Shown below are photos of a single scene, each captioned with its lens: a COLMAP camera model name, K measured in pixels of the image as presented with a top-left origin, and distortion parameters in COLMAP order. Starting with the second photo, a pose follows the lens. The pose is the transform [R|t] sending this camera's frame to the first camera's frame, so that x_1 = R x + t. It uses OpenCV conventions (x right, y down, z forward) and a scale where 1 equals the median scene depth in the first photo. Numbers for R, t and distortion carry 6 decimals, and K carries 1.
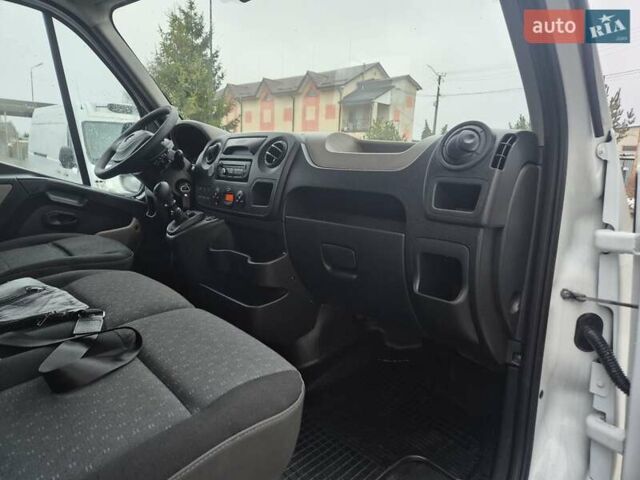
lens RADIAL K [[430.1, 0, 322.4], [0, 430.1, 241.2], [0, 0, 1]] dist [0.076299, -0.062762]
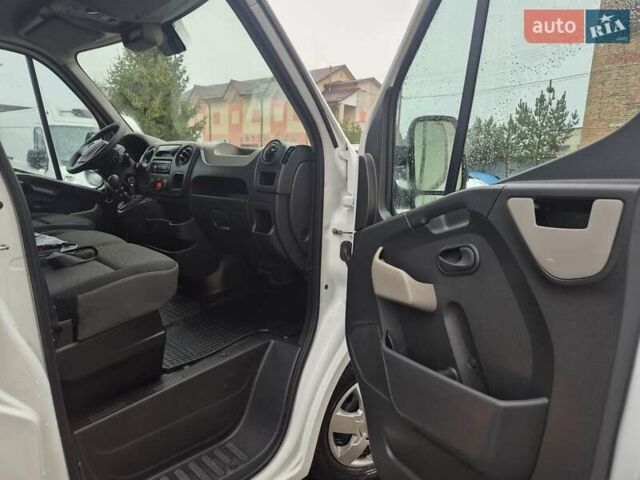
lens RADIAL K [[430.1, 0, 322.4], [0, 430.1, 241.2], [0, 0, 1]] dist [0.076299, -0.062762]
pose [[0.998111, -0.018861, 0.058463, 0.222089], [0.018906, 0.999821, -0.000214, 0.091375], [-0.058448, 0.001319, 0.998290, -0.470133]]
